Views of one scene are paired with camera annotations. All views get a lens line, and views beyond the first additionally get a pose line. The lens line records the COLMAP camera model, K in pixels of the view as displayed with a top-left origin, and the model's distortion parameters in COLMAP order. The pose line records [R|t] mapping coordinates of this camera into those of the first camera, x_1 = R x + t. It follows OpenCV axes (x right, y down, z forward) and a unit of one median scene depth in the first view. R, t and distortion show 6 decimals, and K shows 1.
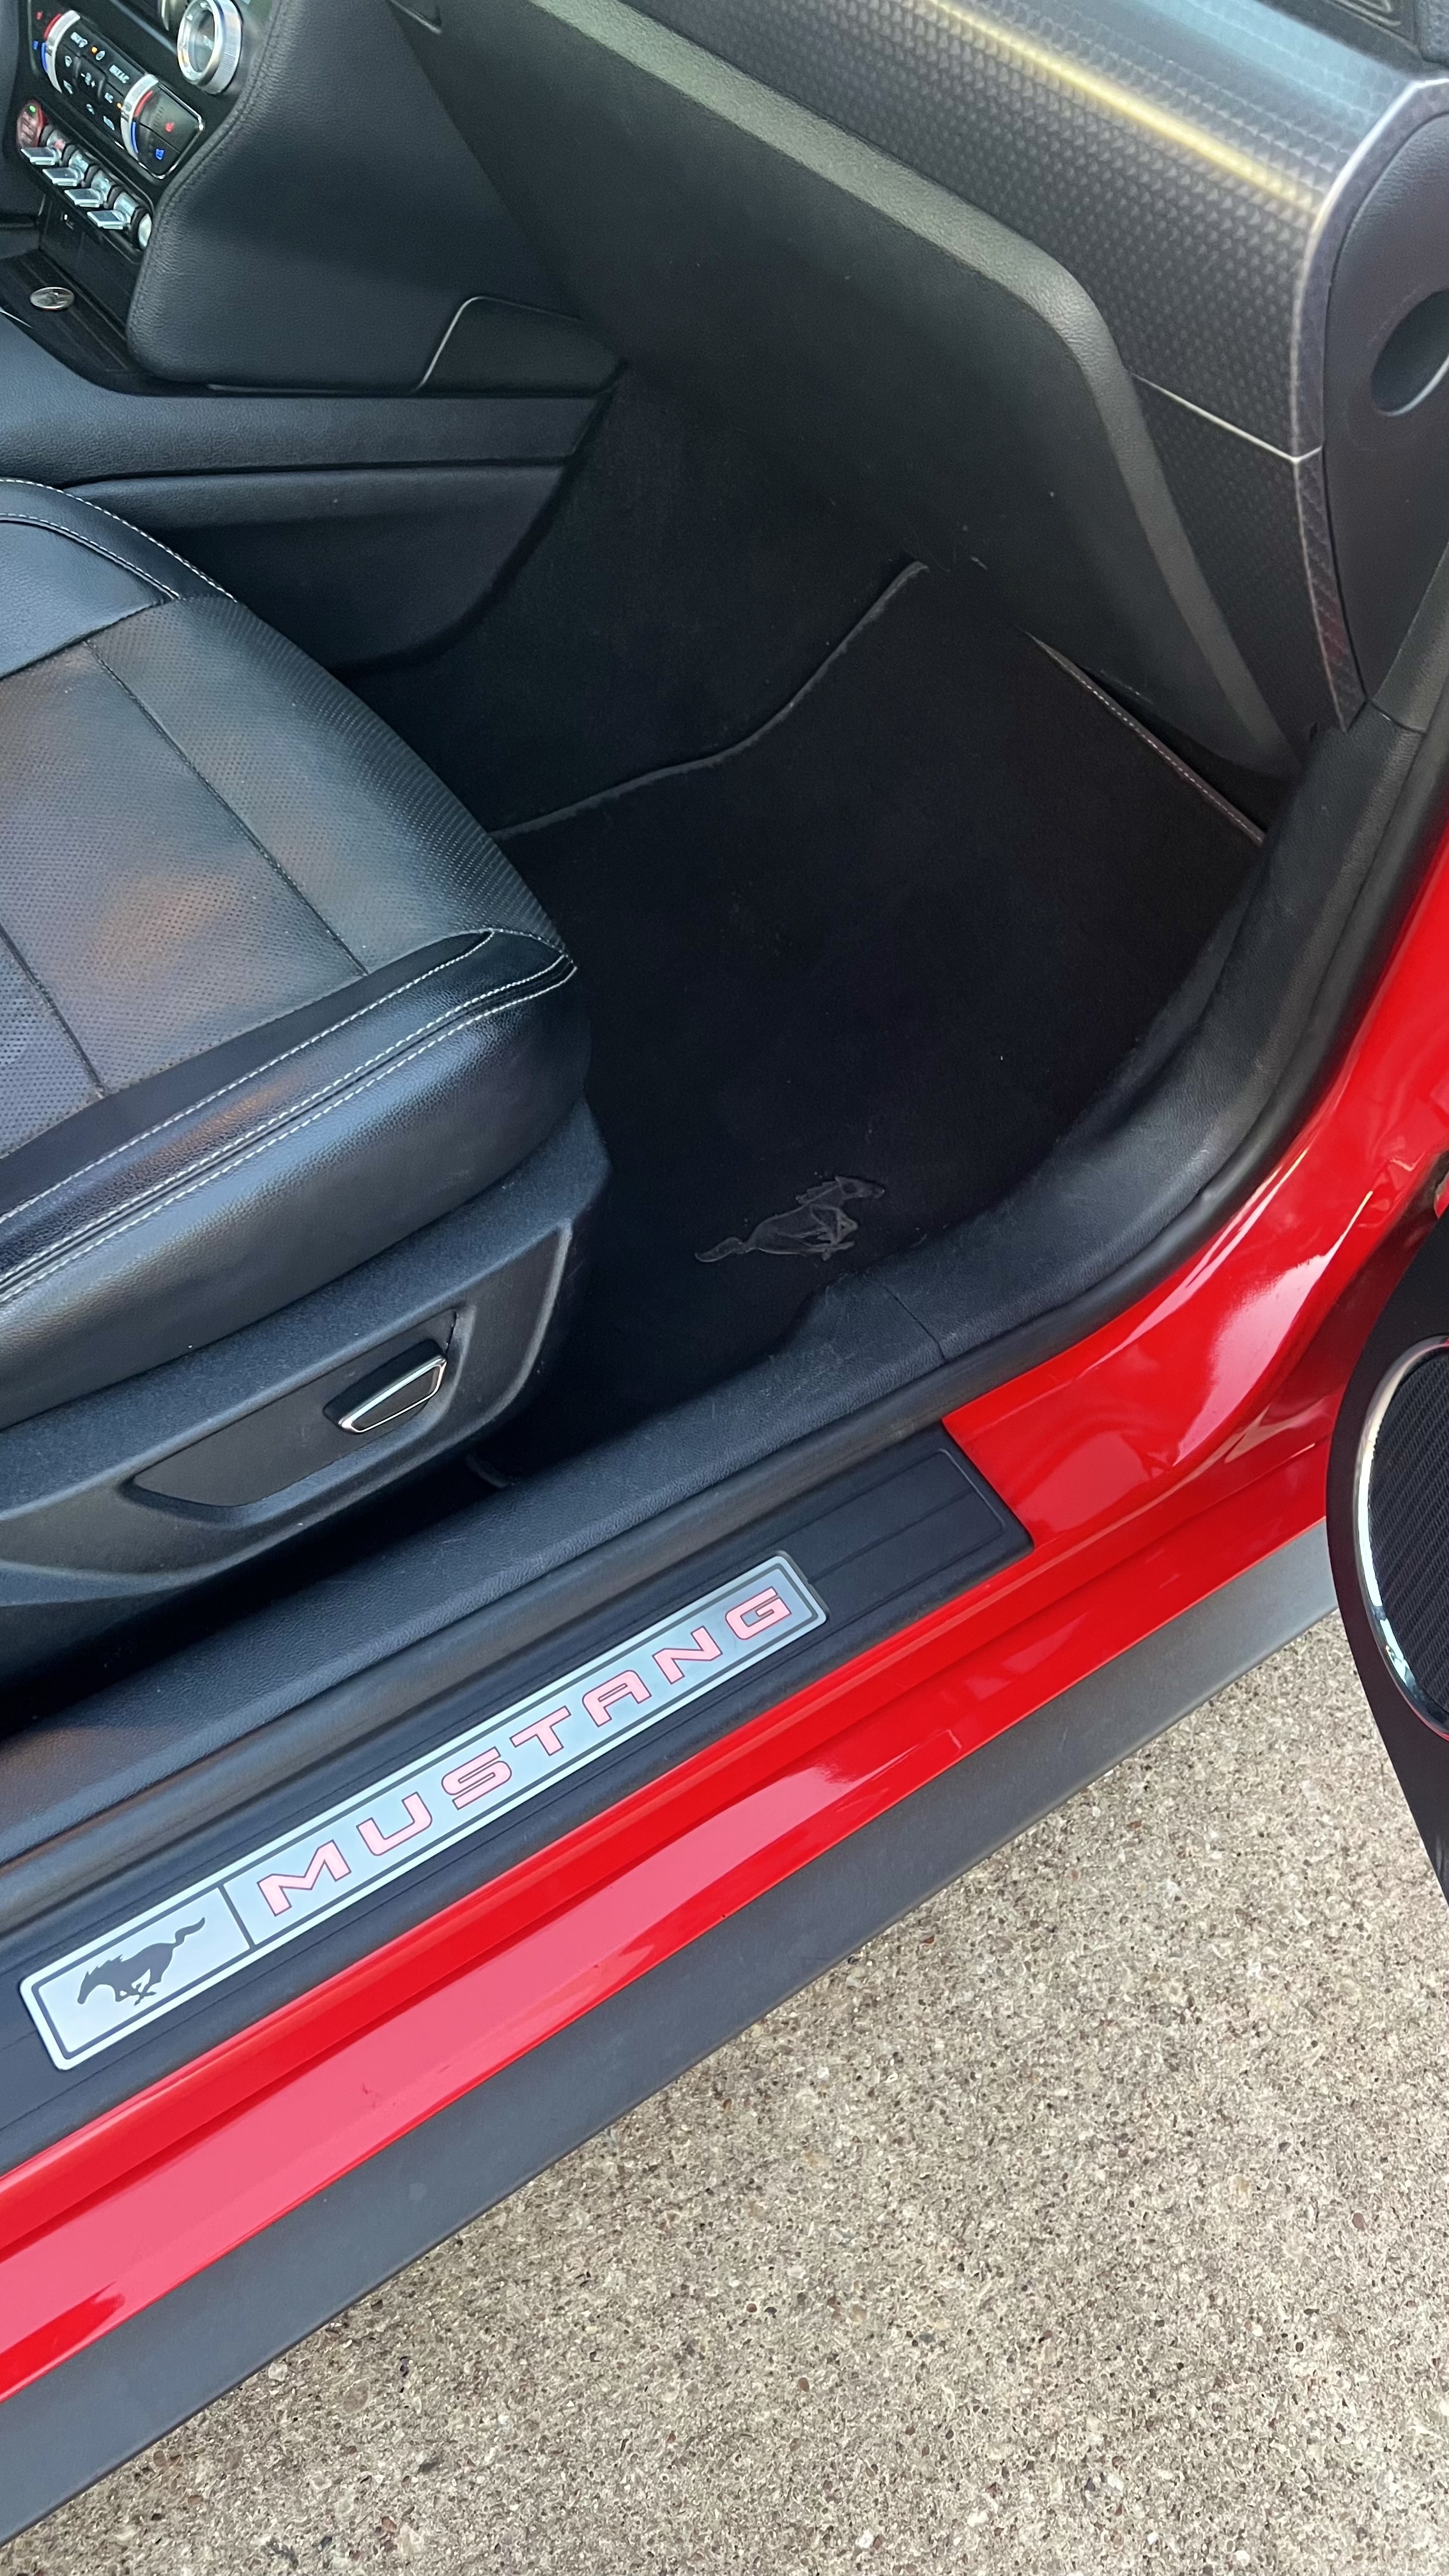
lens RADIAL K [[1961.3, 0, 724.5], [0, 1961.3, 1288.0], [0, 0, 1]] dist [0.042633, -0.049503]
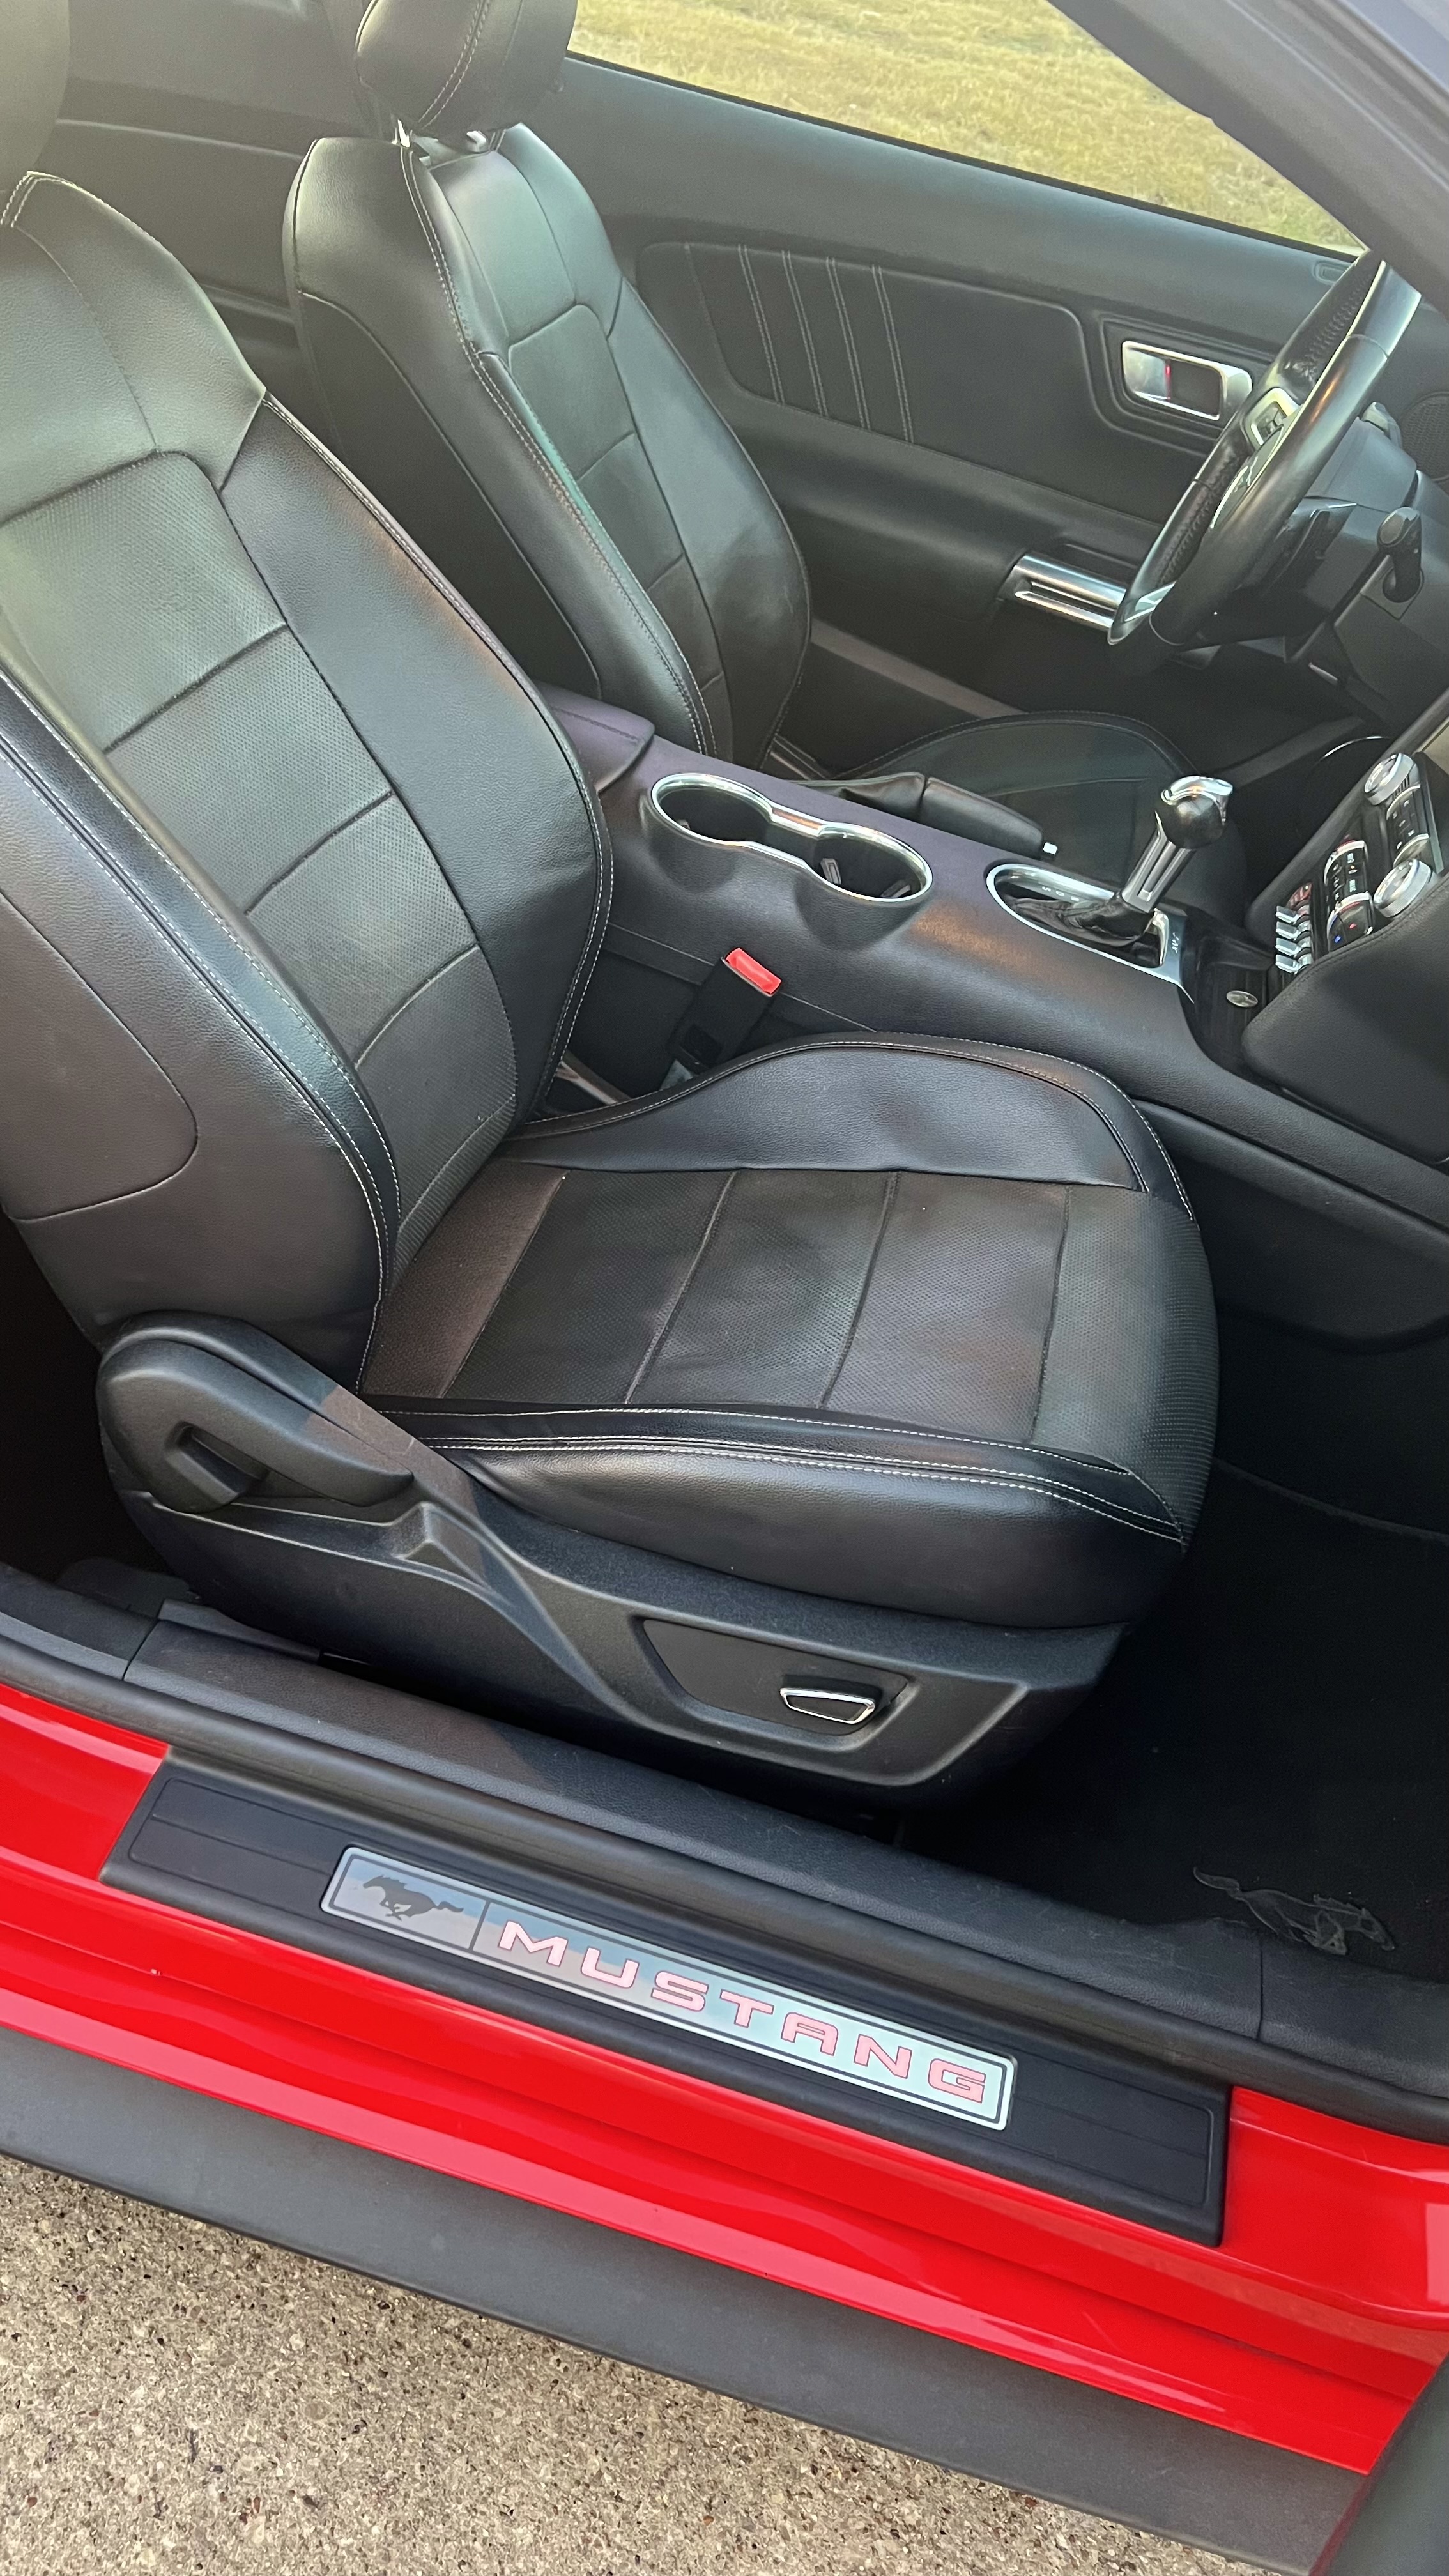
lens RADIAL K [[1938.8, 0, 718.2], [0, 1938.8, 1285.9], [0, 0, 1]] dist [0.067369, -0.081605]
pose [[0.662997, 0.463380, -0.587975, 0.353121], [-0.635127, 0.763931, -0.114114, 0.033008], [0.396294, 0.449096, 0.800789, -0.142443]]
